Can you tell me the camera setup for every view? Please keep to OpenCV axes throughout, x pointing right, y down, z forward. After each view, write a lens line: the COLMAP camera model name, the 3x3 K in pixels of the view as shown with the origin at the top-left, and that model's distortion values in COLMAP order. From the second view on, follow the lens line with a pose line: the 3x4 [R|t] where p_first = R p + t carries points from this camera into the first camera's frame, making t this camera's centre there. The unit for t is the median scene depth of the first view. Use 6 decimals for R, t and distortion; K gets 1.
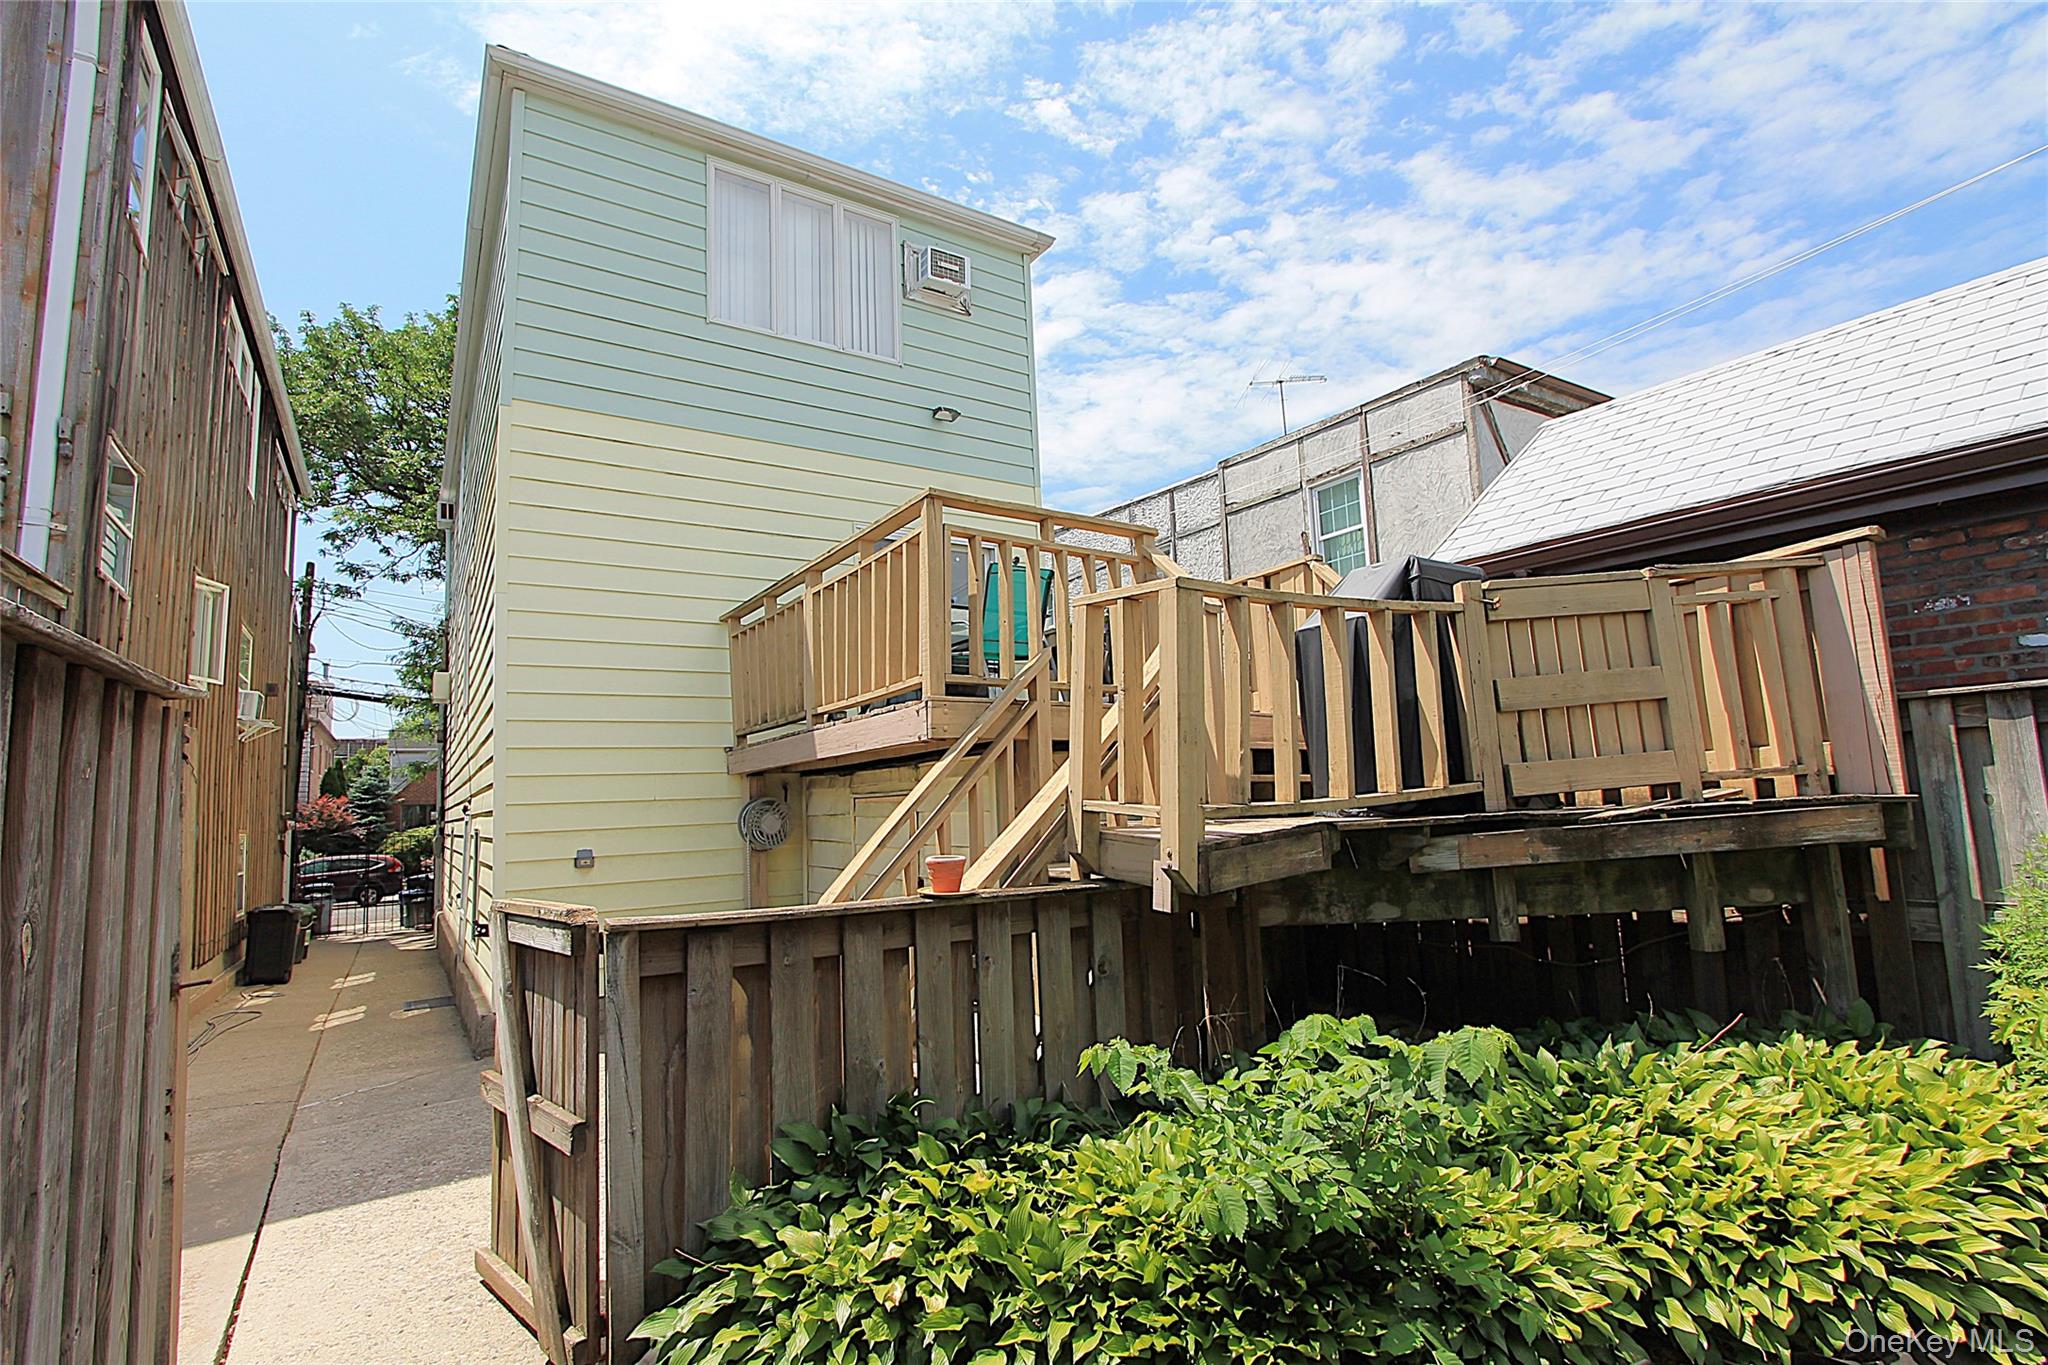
lens RADIAL K [[951.4, 0, 1027.7], [0, 951.4, 686.4], [0, 0, 1]] dist [-0.013682, 0.000433]
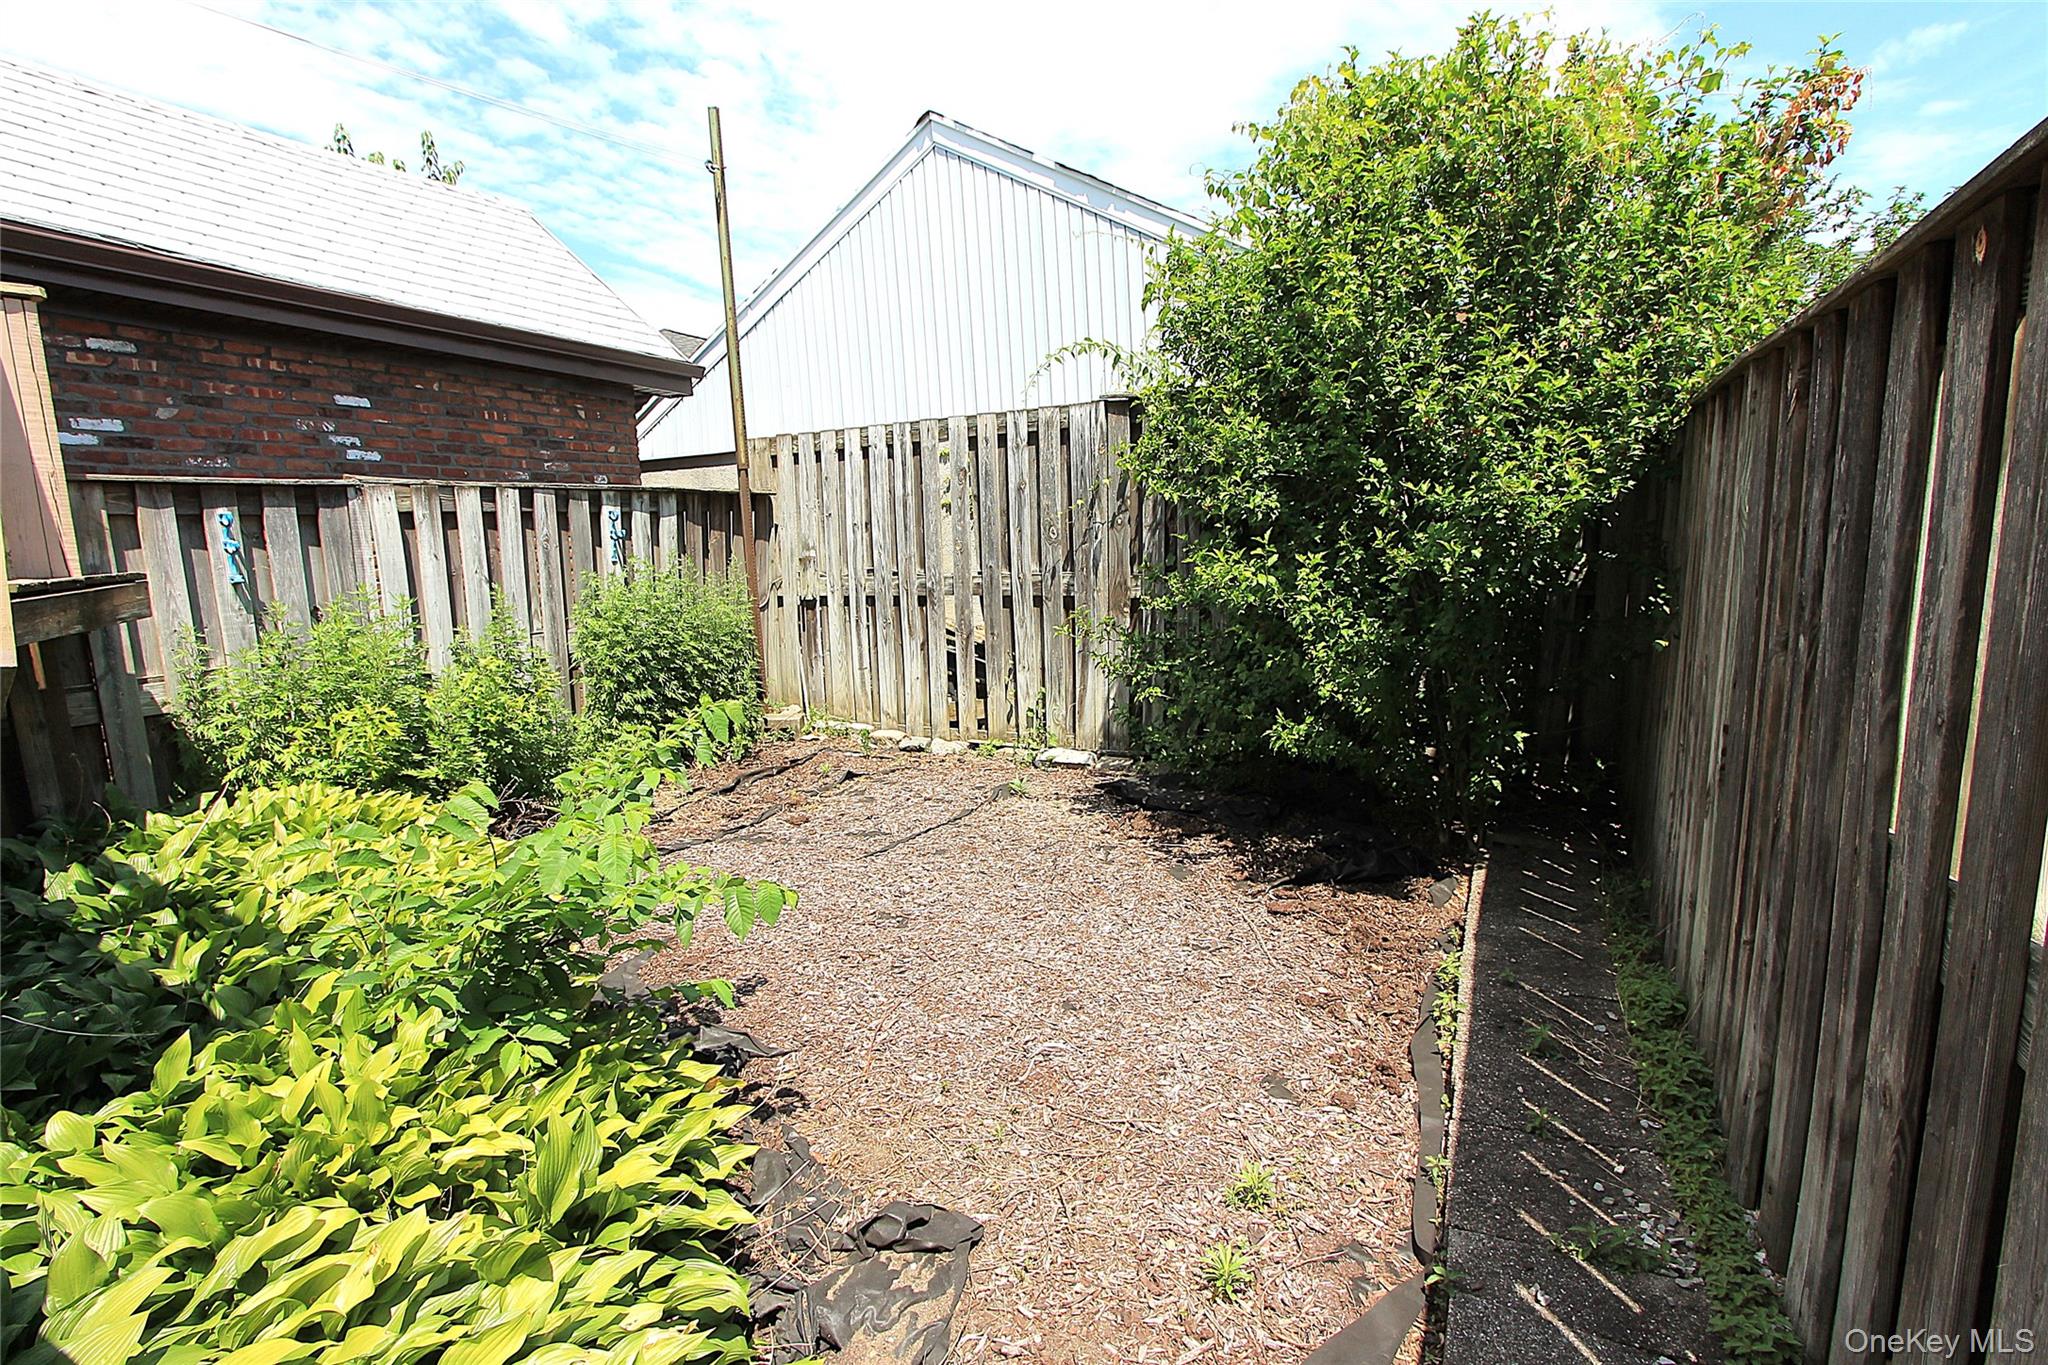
lens RADIAL K [[951.4, 0, 1025.5], [0, 951.4, 687.3], [0, 0, 1]] dist [-0.013682, 0.000433]
pose [[-0.498581, -0.079244, 0.863213, -0.417242], [-0.049697, 0.996788, 0.062802, 0.117804], [-0.865417, -0.011587, -0.500918, 0.633524]]
